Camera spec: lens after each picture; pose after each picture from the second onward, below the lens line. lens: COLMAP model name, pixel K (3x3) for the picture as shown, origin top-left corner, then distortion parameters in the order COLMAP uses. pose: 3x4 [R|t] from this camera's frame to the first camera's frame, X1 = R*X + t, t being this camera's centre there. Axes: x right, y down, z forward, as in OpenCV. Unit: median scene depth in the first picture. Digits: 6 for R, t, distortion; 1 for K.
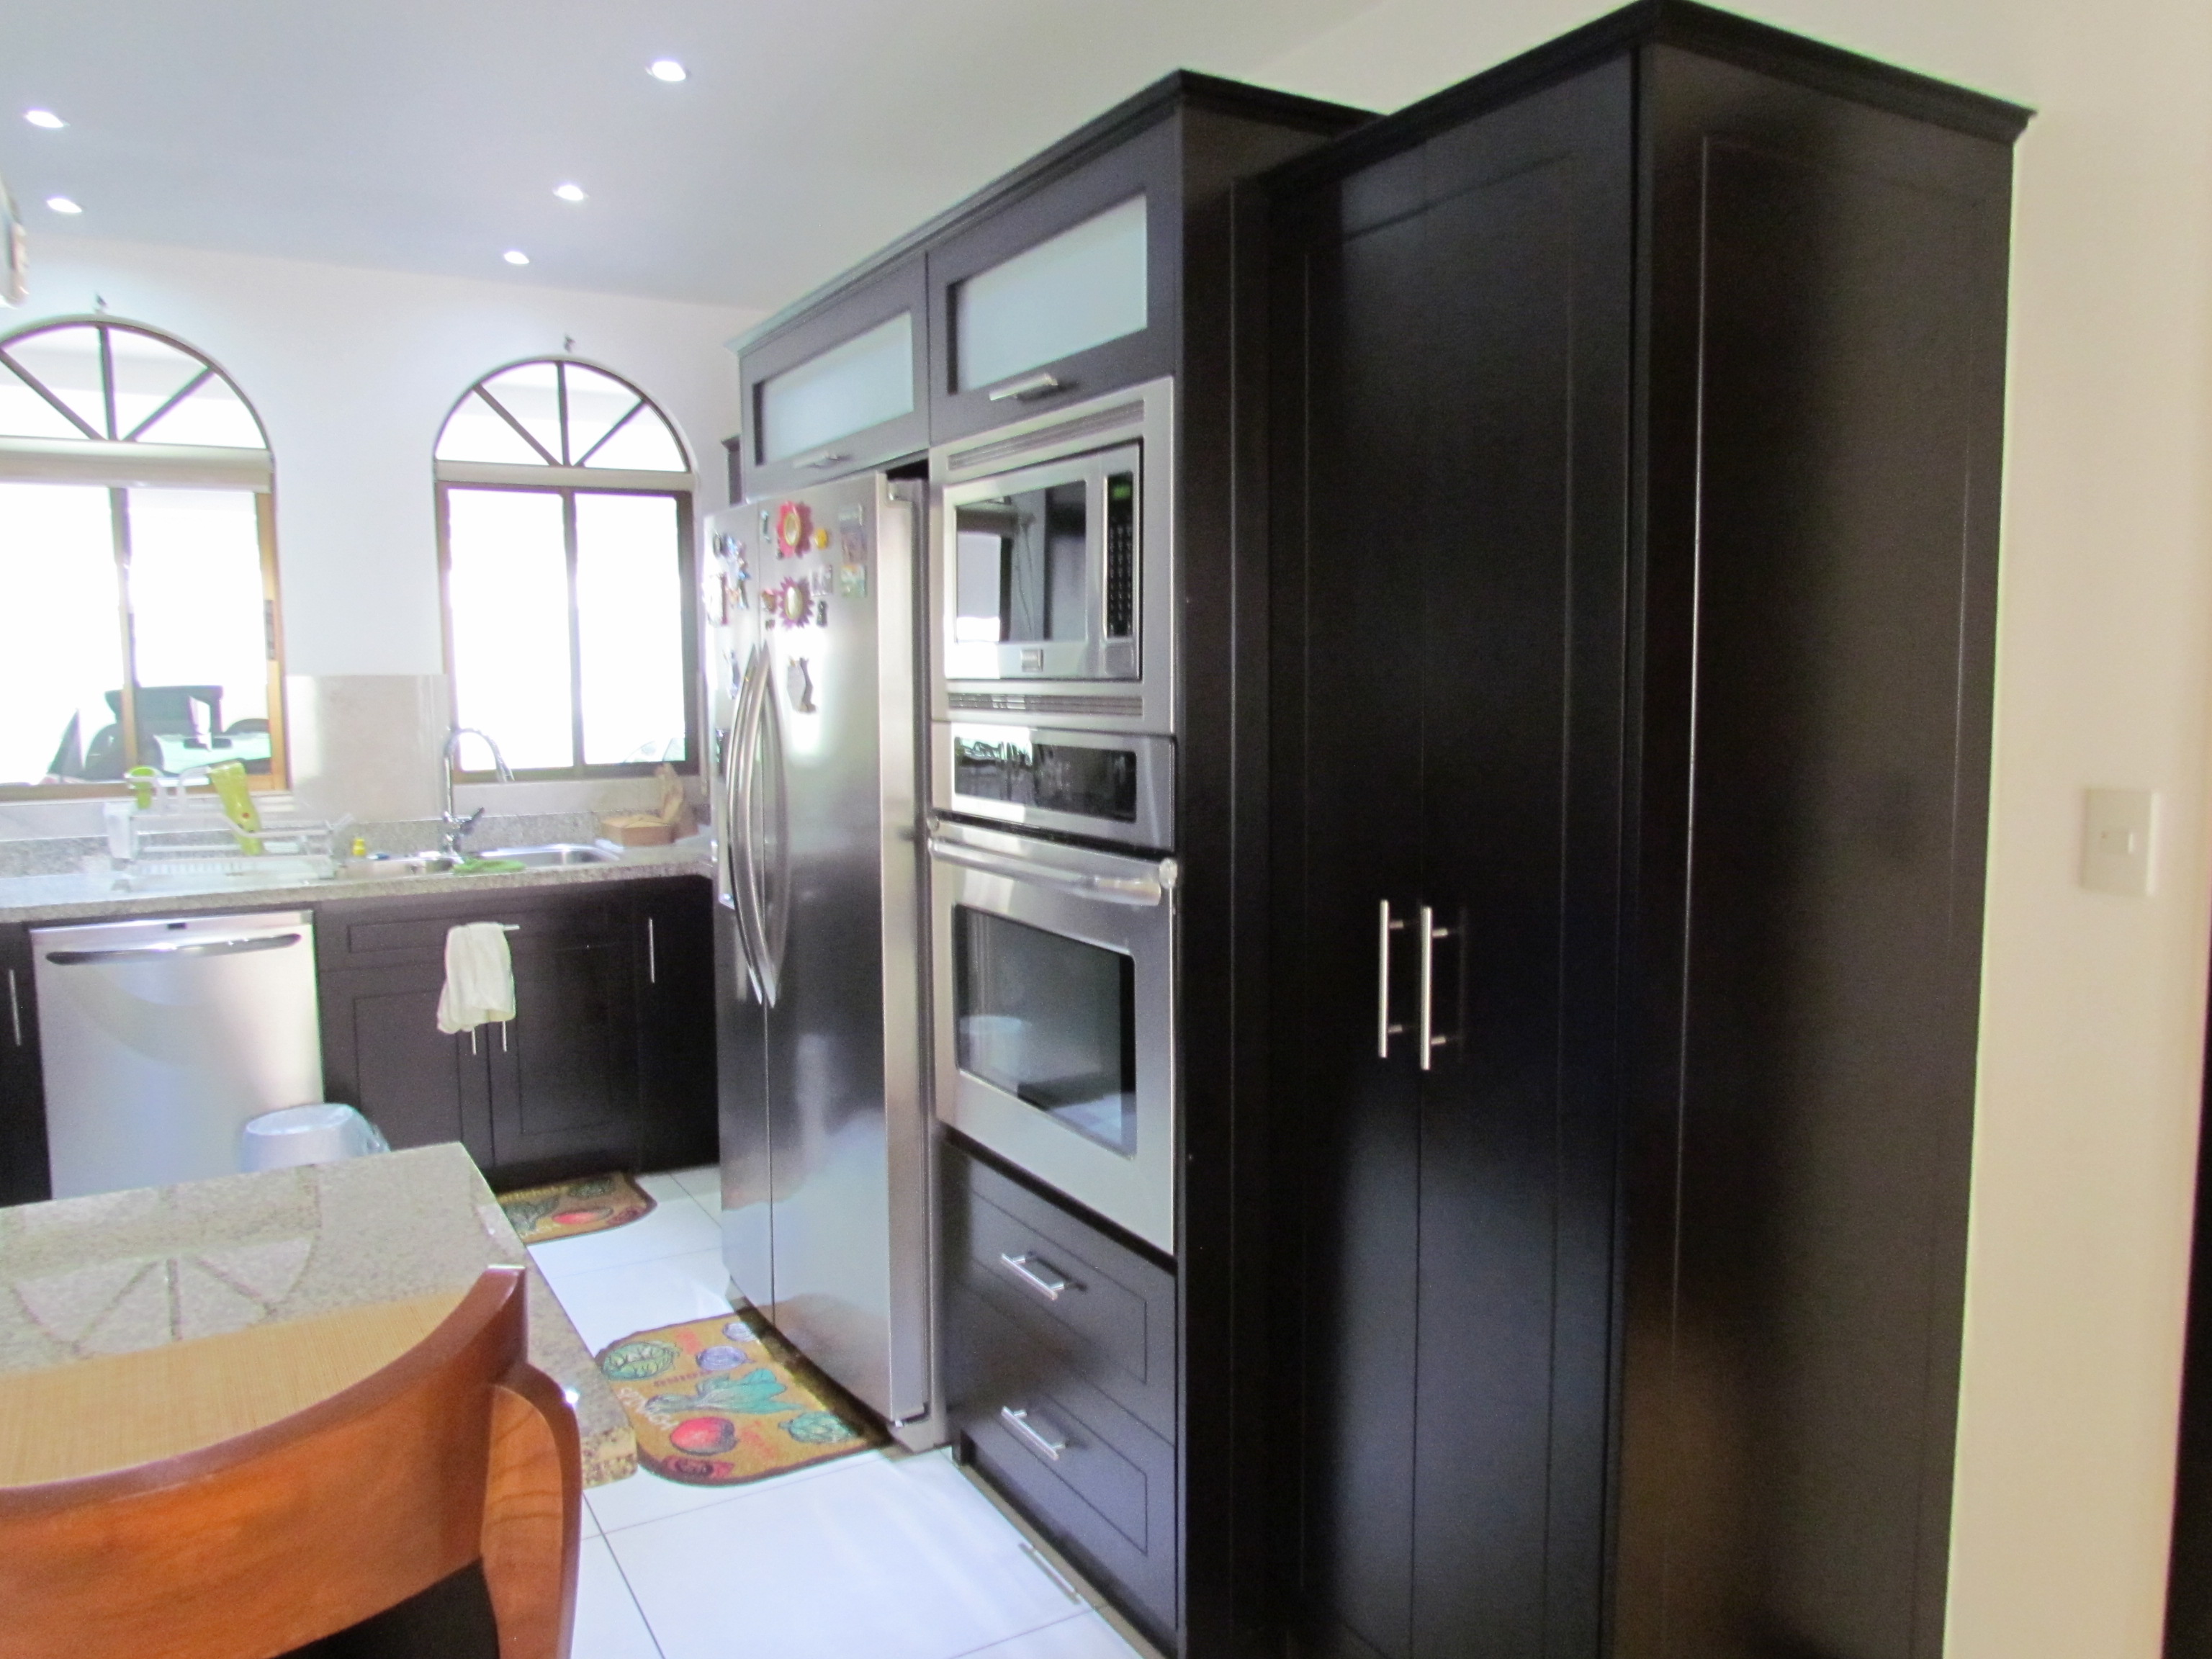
lens RADIAL K [[1568.9, 0, 1106.1], [0, 1568.9, 832.5], [0, 0, 1]] dist [-0.016234, -0.011294]
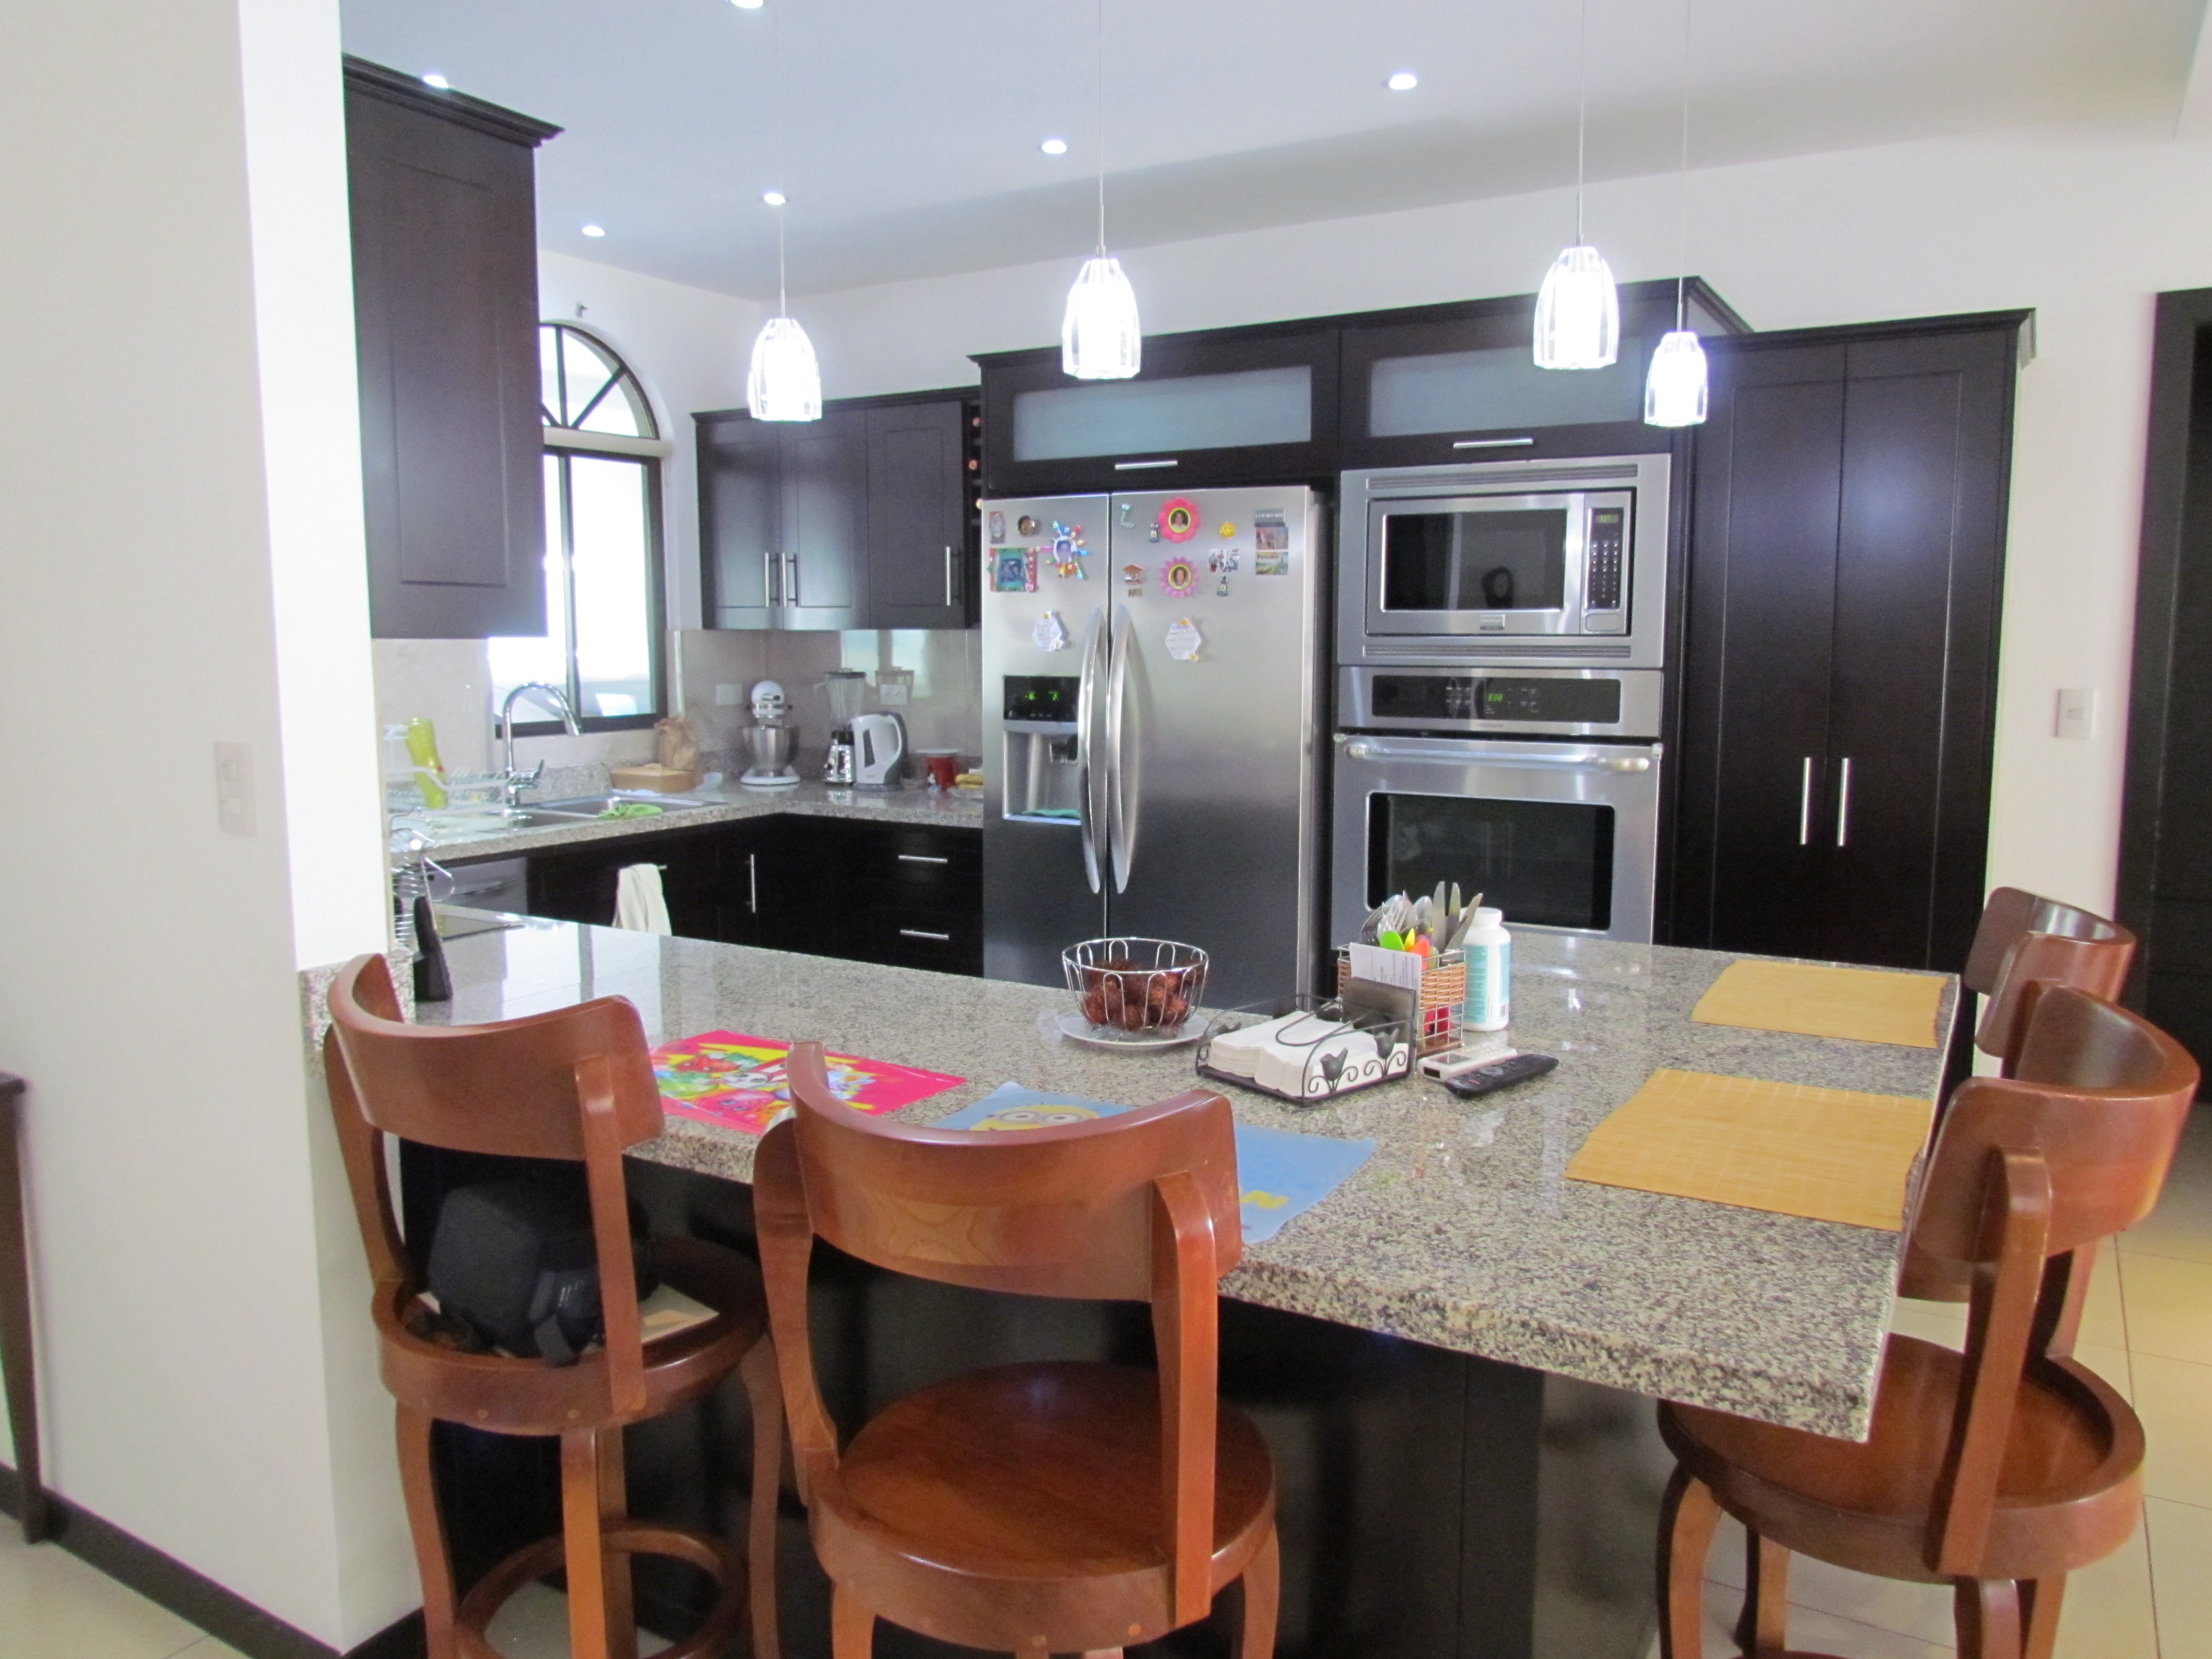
lens RADIAL K [[1568.9, 0, 1118.0], [0, 1568.9, 820.1], [0, 0, 1]] dist [-0.016234, -0.011294]
pose [[0.877269, -0.052938, 0.477071, -0.951302], [0.045273, 0.998594, 0.027558, 0.020224], [-0.477859, -0.002577, 0.878433, -0.139457]]
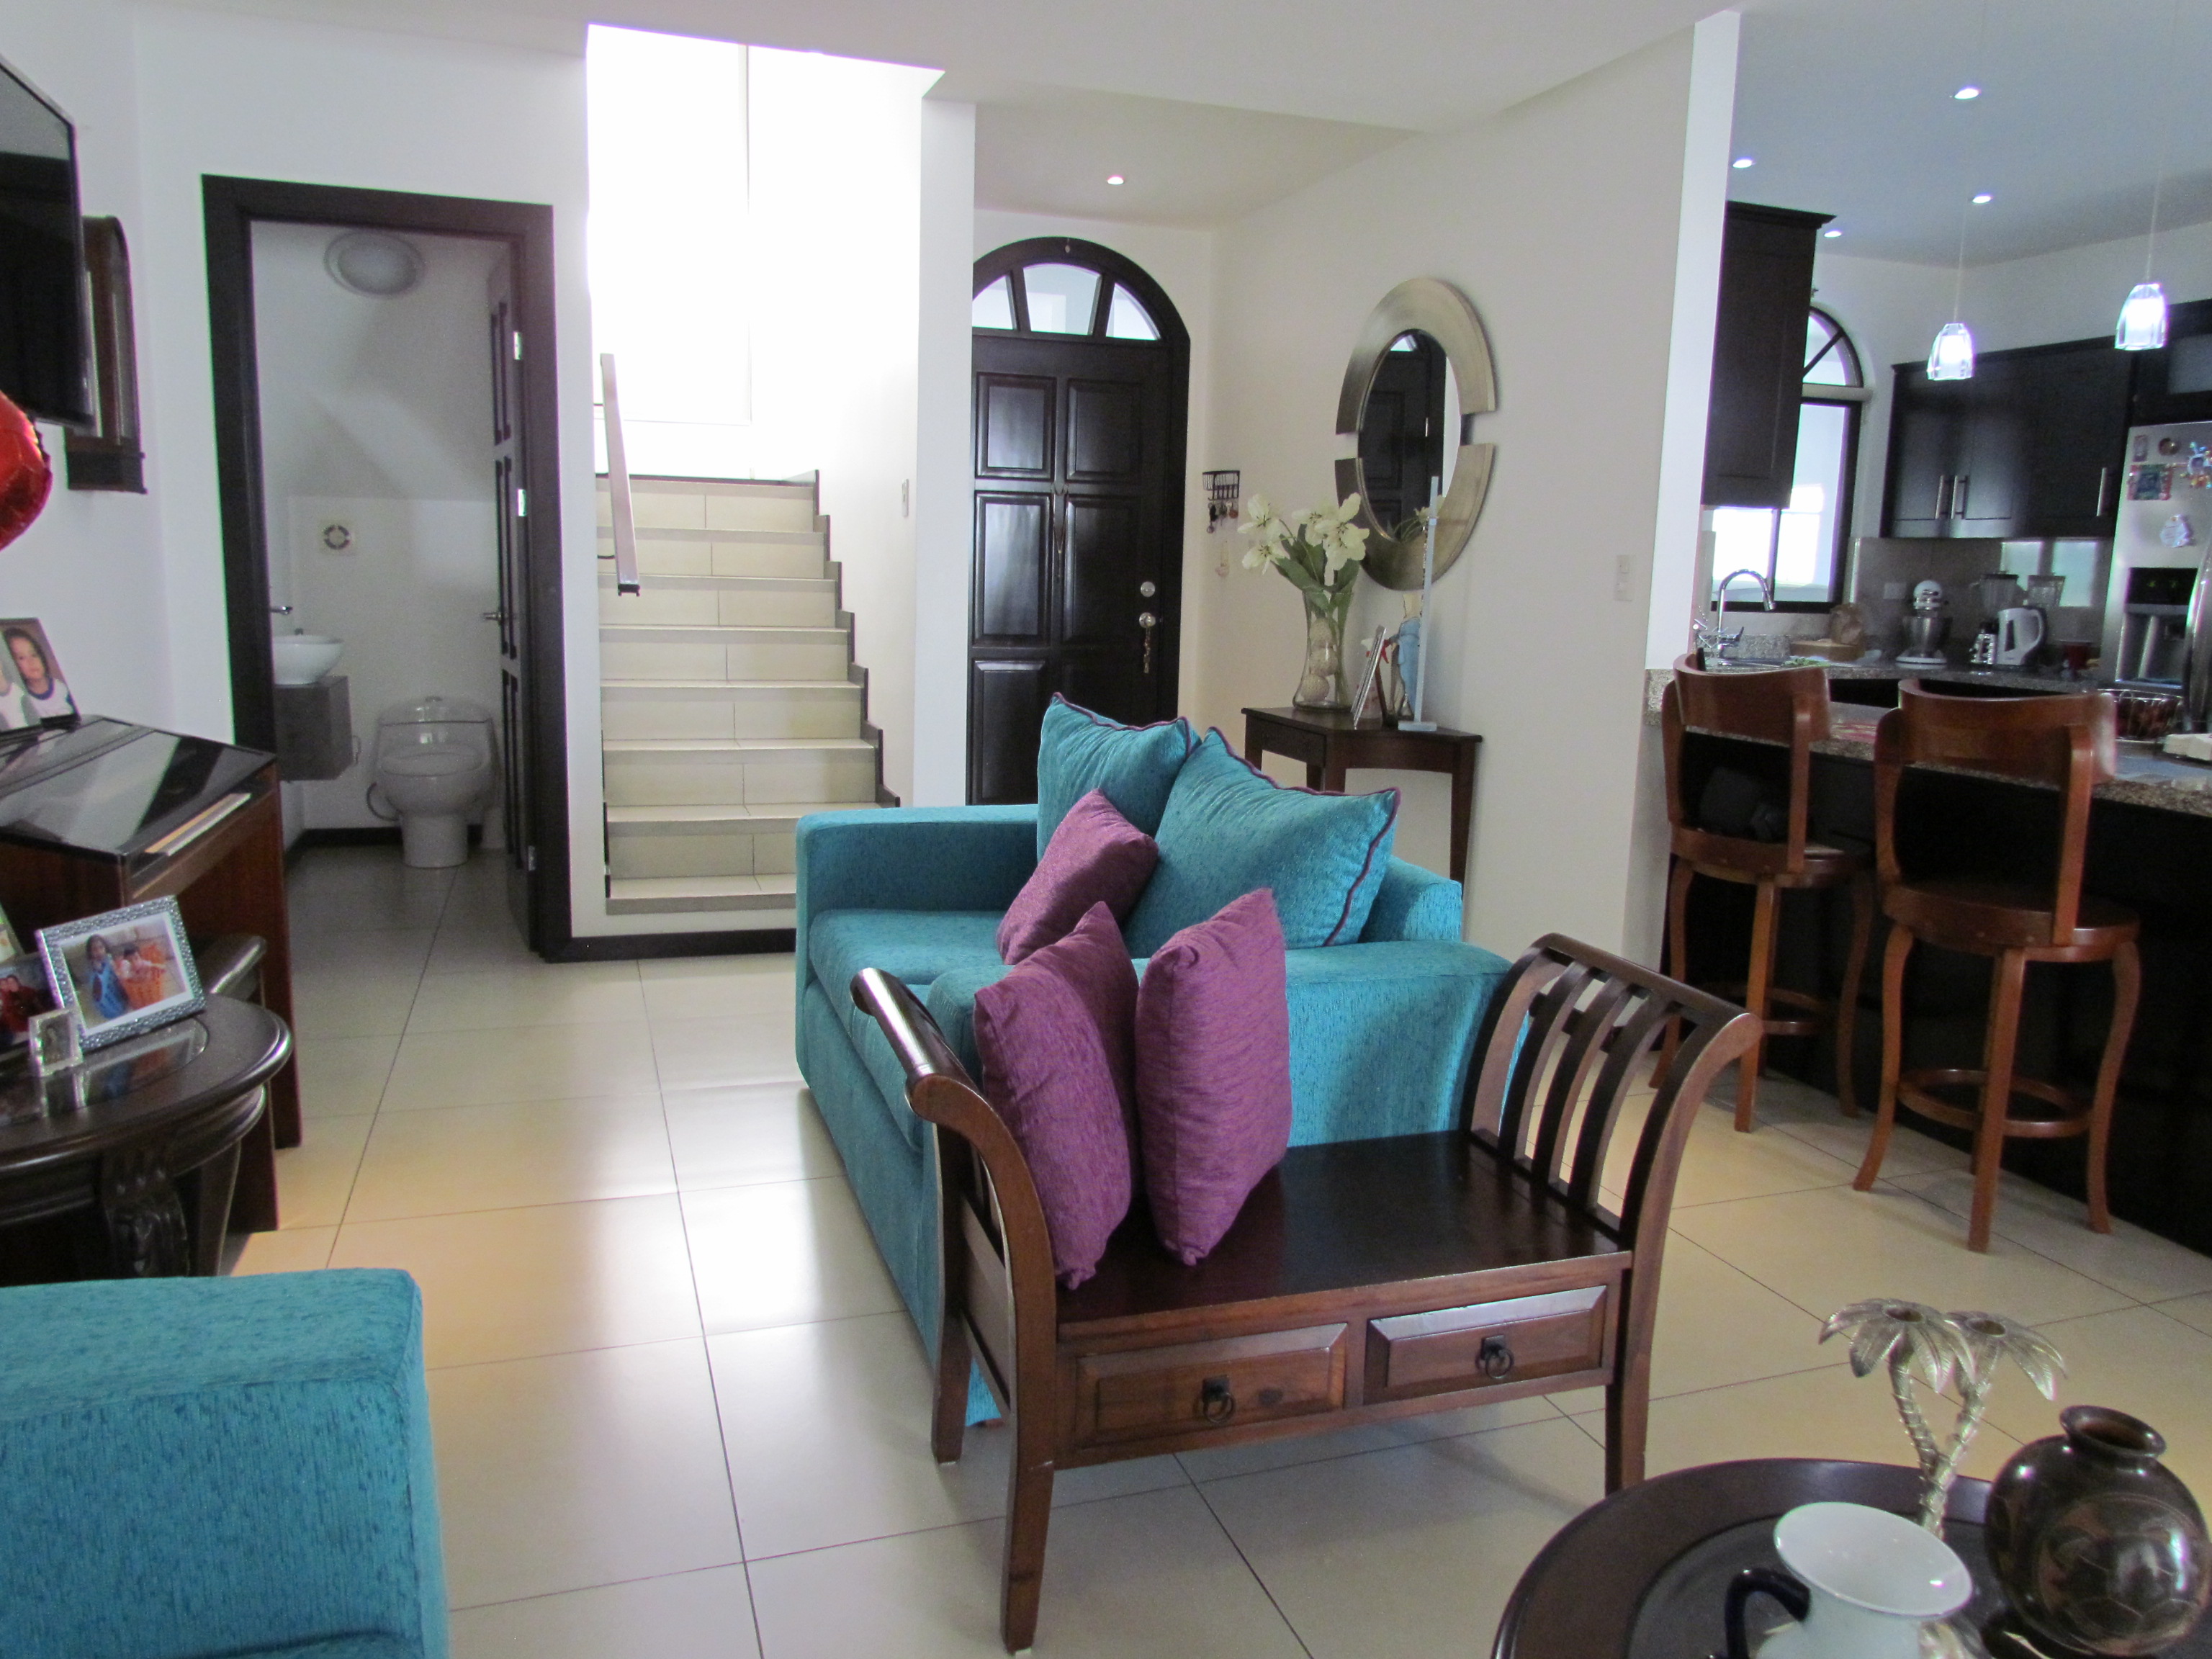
lens RADIAL K [[1568.9, 0, 1113.1], [0, 1568.9, 835.7], [0, 0, 1]] dist [-0.016234, -0.011294]
pose [[0.978532, 0.062883, -0.196270, -1.135661], [-0.049788, 0.996236, 0.070957, 0.170321], [0.199993, -0.059662, 0.977979, -0.868180]]
